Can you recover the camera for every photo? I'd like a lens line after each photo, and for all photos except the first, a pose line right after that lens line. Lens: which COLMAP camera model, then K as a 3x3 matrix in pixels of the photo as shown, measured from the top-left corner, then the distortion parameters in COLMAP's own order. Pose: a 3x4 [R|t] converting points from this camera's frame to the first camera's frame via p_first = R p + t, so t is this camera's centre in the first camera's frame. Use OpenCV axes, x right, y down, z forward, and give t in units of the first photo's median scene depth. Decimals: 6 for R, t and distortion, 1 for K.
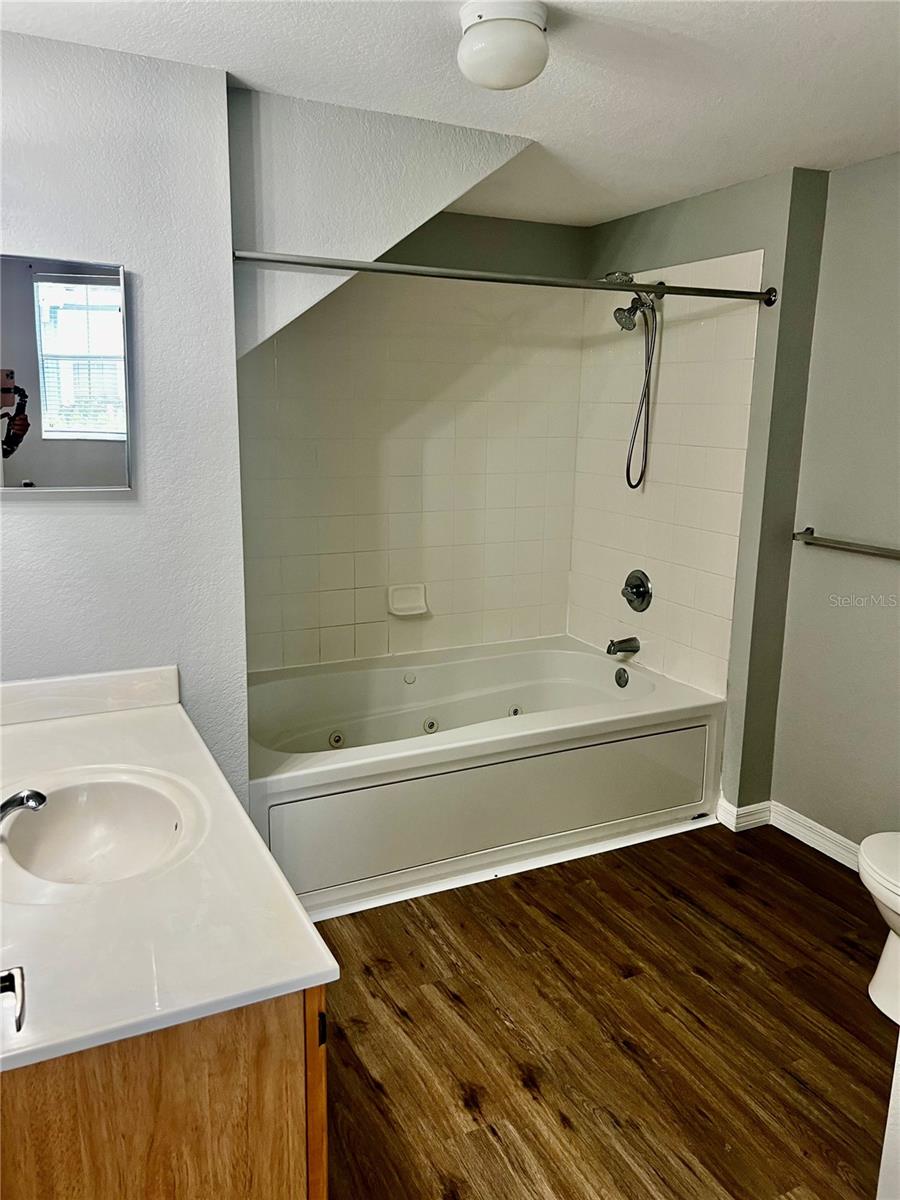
lens RADIAL K [[904.6, 0, 449.3], [0, 904.6, 600.6], [0, 0, 1]] dist [0.051529, -0.067978]
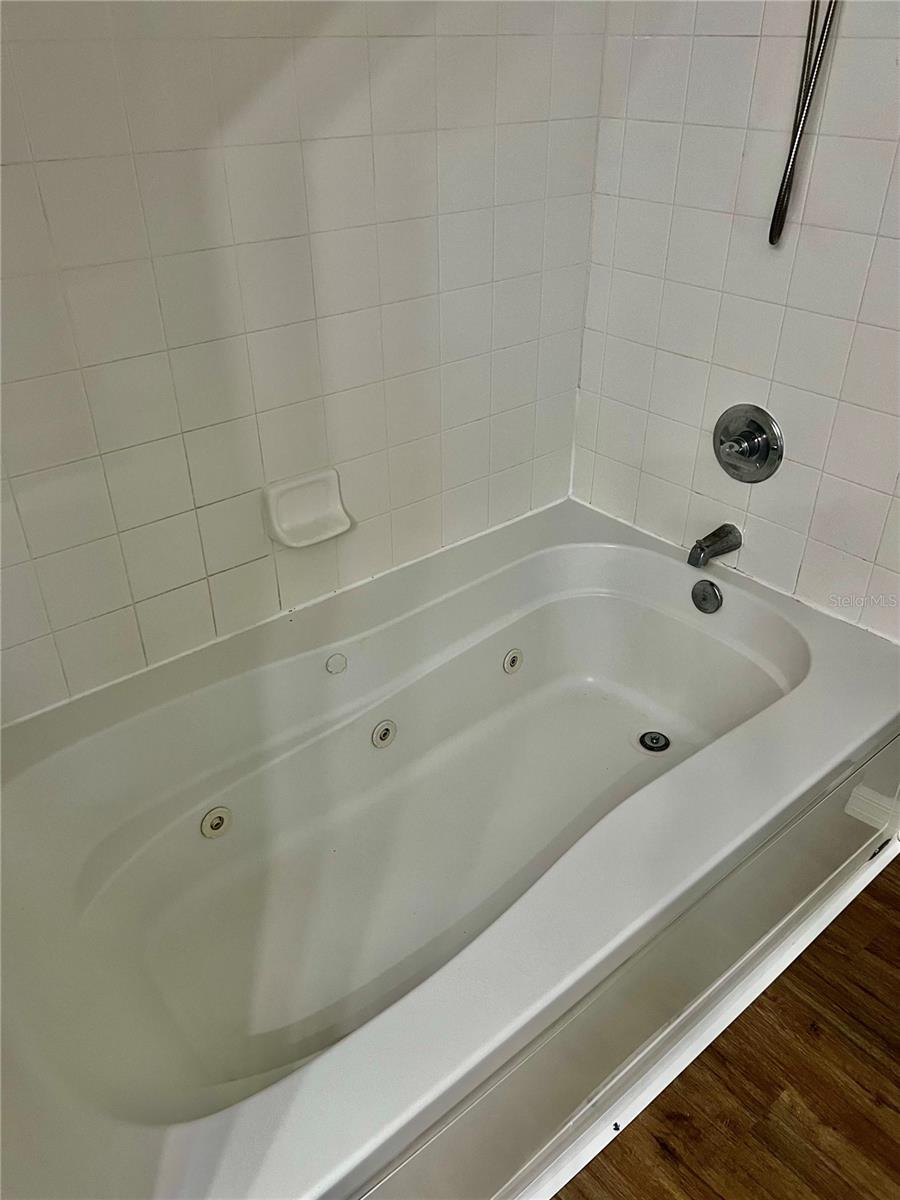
lens RADIAL K [[904.6, 0, 450.3], [0, 904.6, 597.5], [0, 0, 1]] dist [0.051529, -0.067978]
pose [[0.969868, -0.140807, 0.198820, -0.096469], [0.066931, 0.938664, 0.338276, -0.147243], [-0.234257, -0.314776, 0.919804, 0.663399]]
